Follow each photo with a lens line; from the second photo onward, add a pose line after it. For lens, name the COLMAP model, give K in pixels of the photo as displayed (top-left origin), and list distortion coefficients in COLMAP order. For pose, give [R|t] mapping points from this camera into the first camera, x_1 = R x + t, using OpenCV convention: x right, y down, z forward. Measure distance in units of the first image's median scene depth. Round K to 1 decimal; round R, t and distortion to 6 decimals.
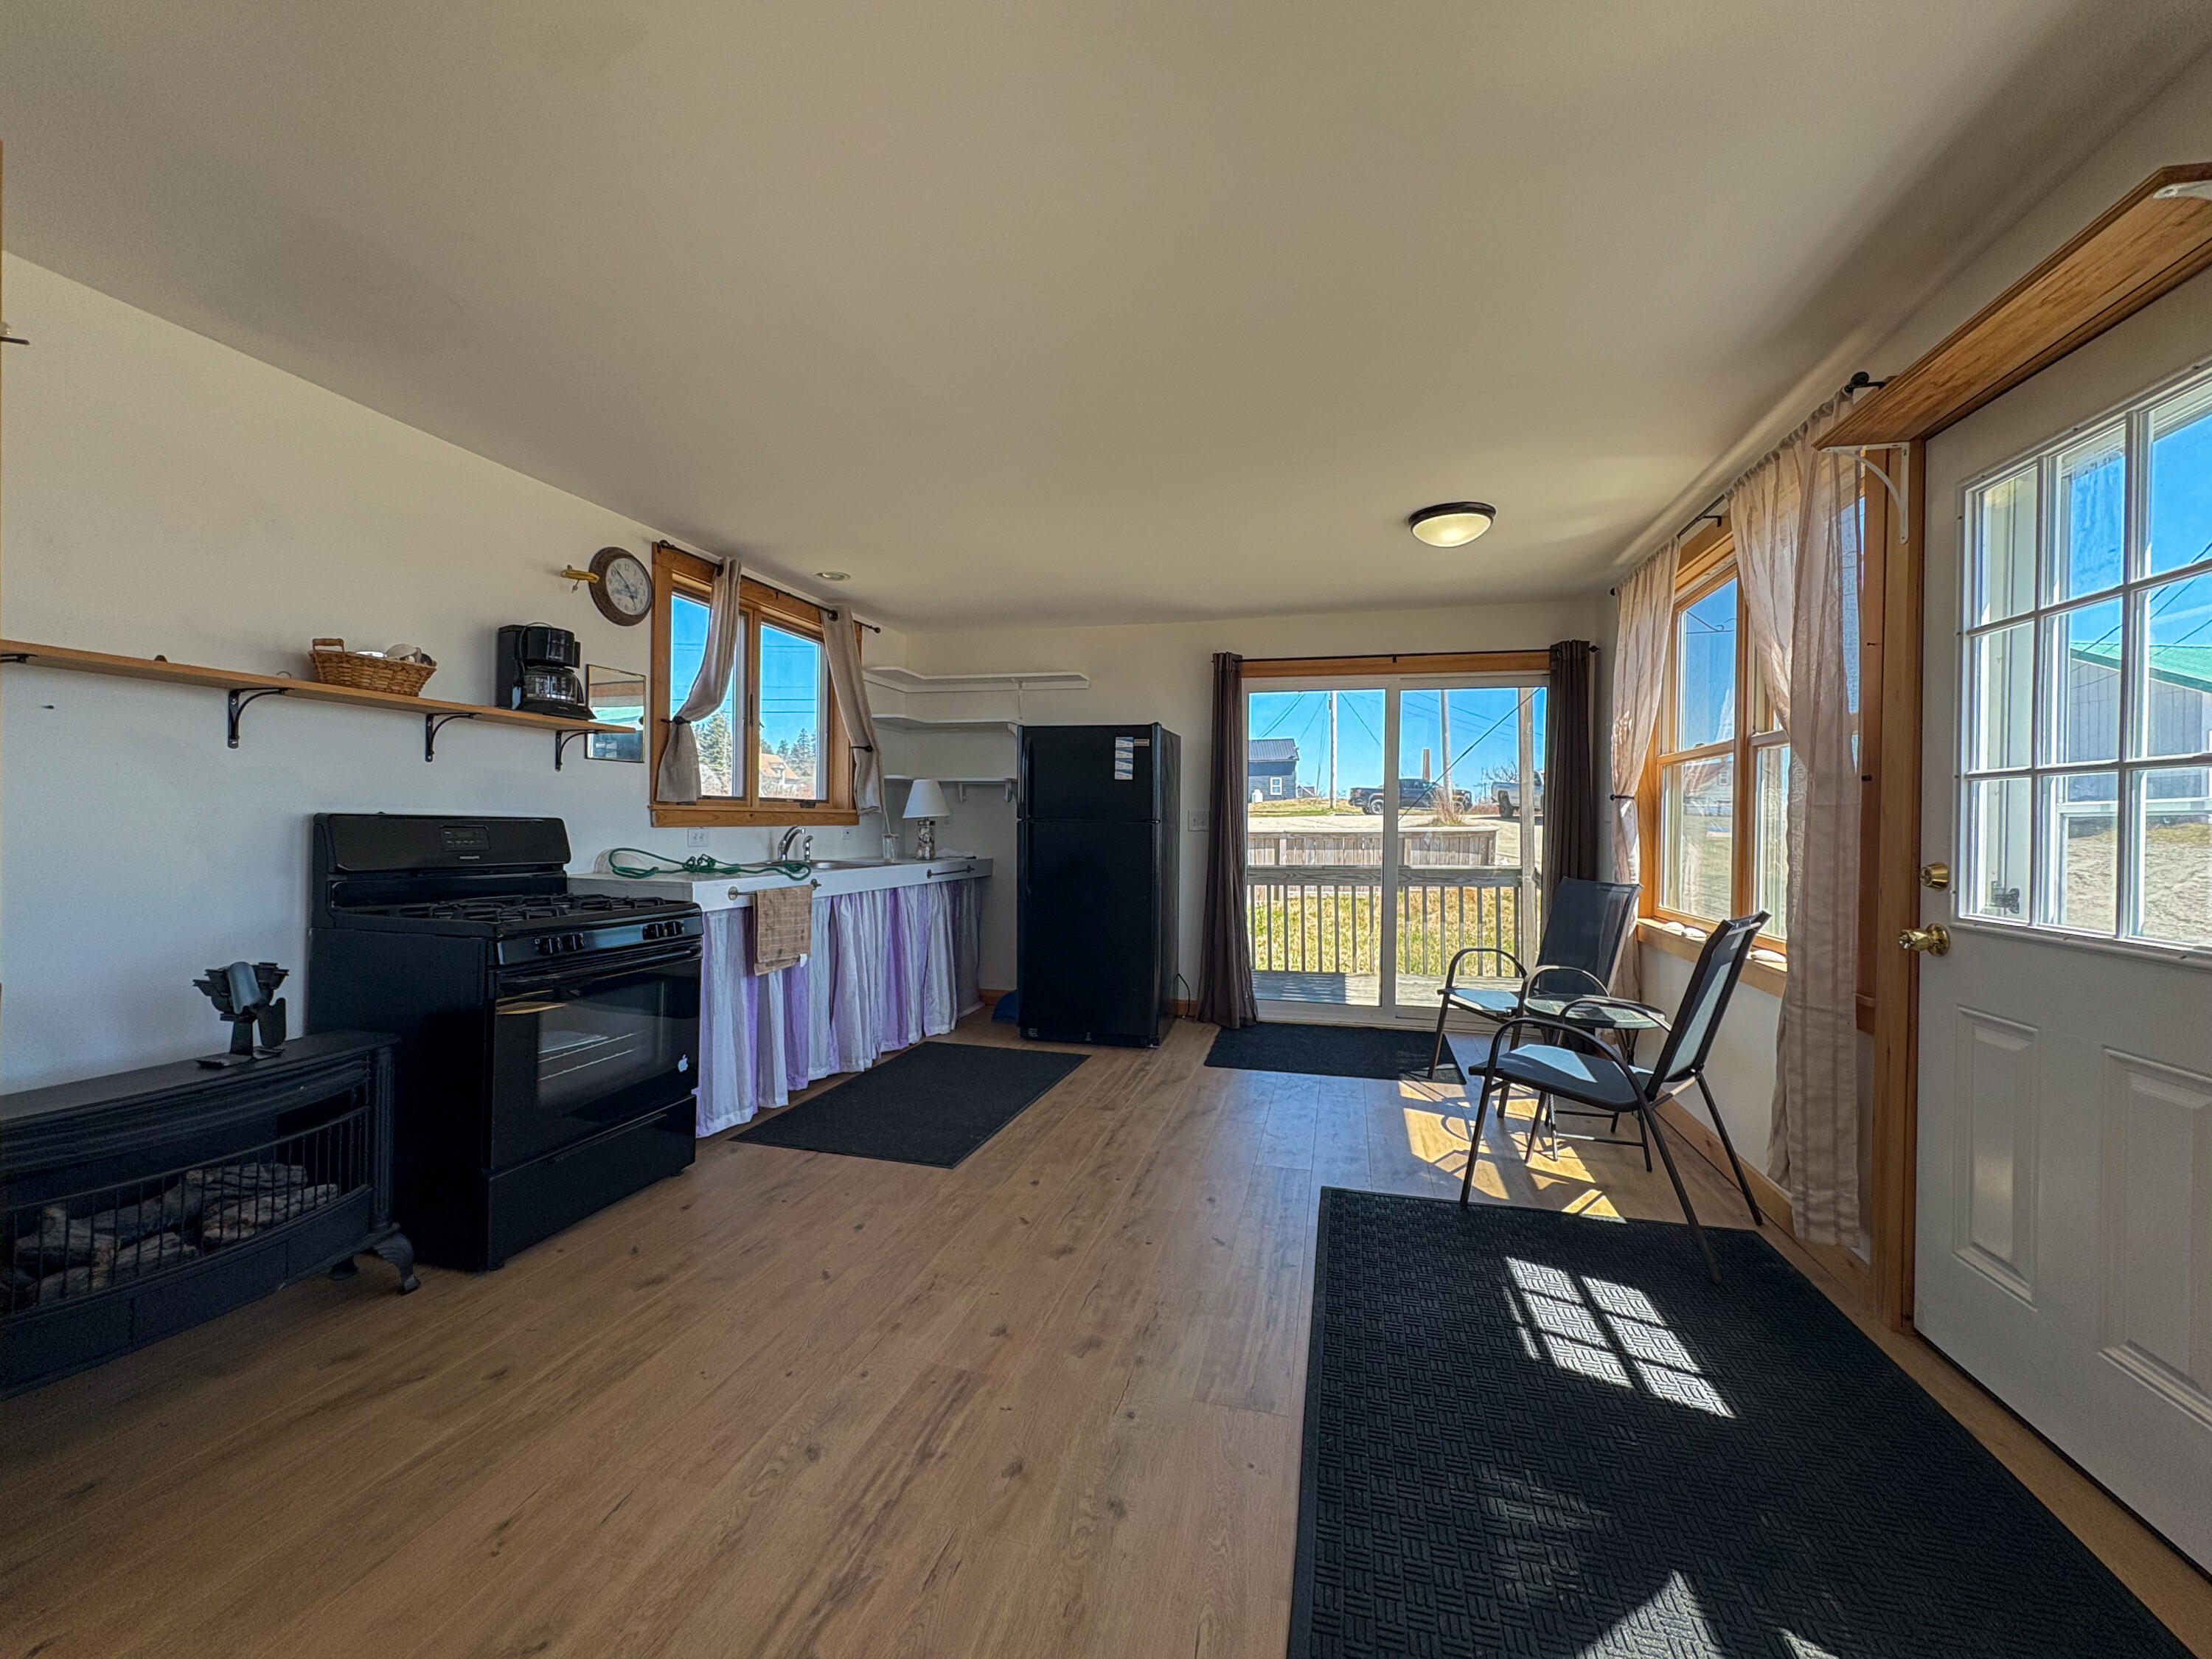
lens RADIAL K [[877.2, 0, 1110.3], [0, 877.2, 824.8], [0, 0, 1]] dist [0.002962, -0.000050]
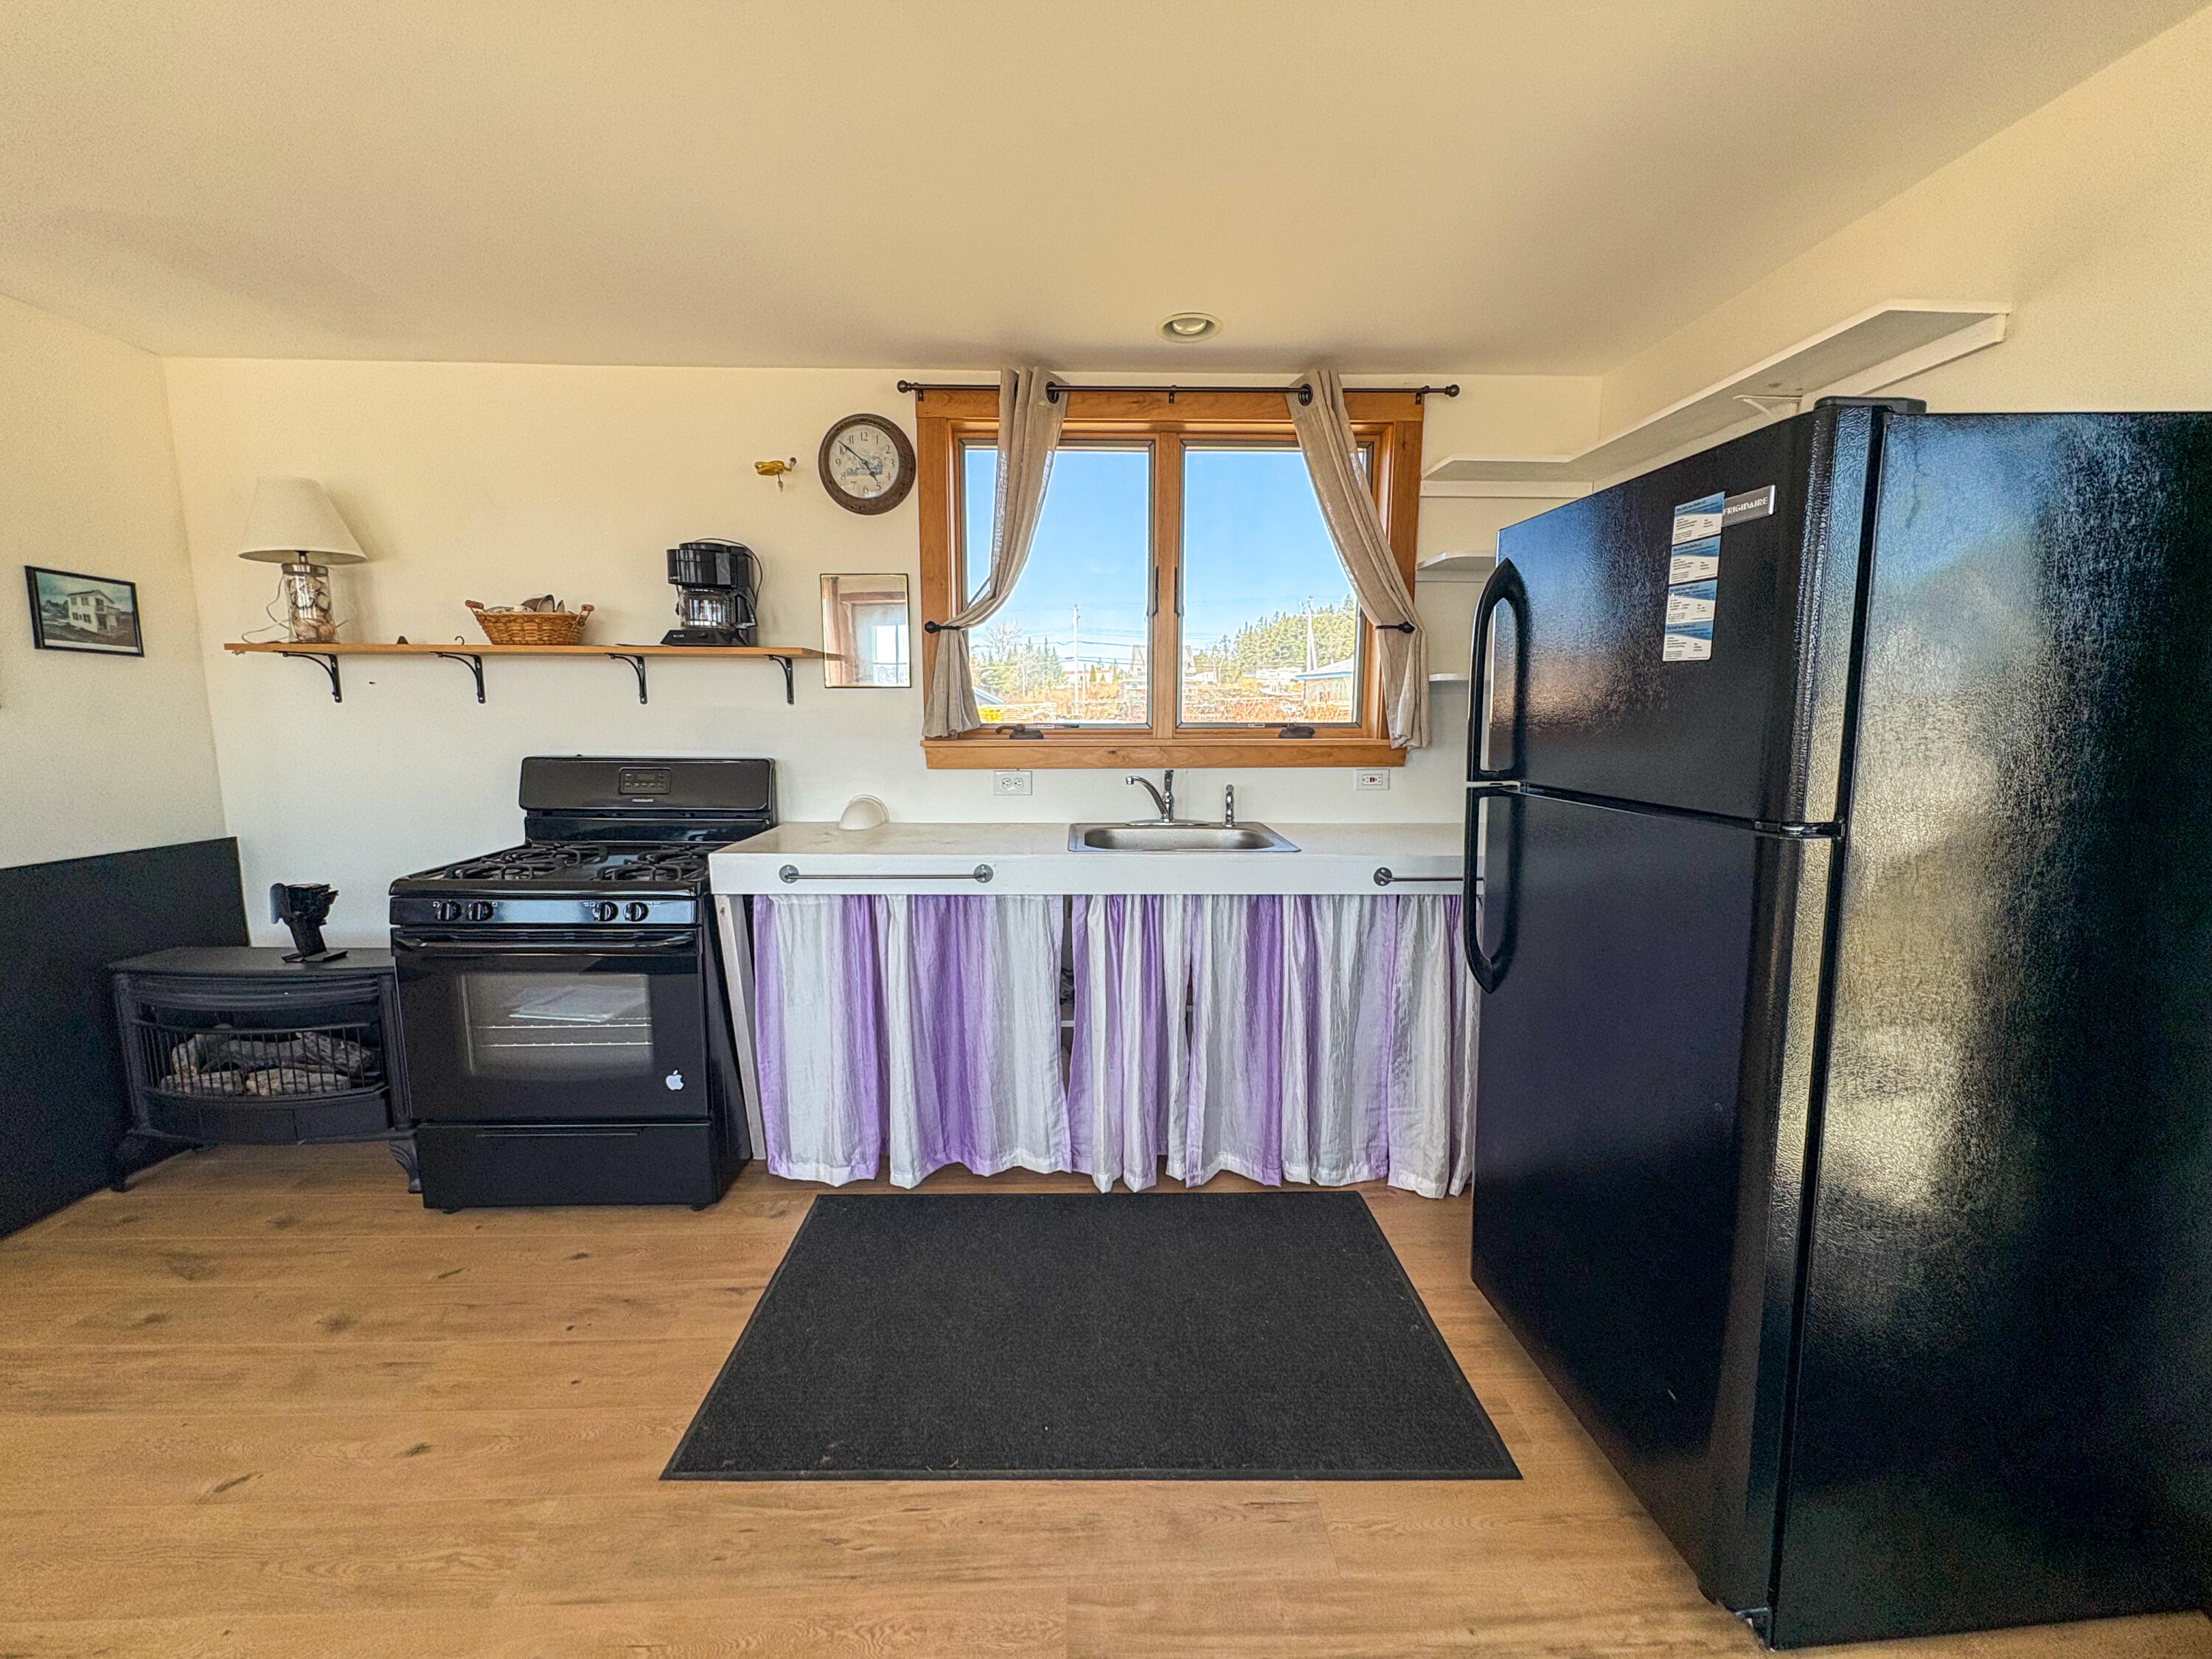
lens RADIAL K [[877.2, 0, 1104.0], [0, 877.2, 827.5], [0, 0, 1]] dist [0.002962, -0.000050]
pose [[0.290077, 0.116056, -0.949940, 0.300067], [-0.002808, 0.992718, 0.120425, -0.042983], [0.956999, -0.032265, 0.288290, 0.983069]]
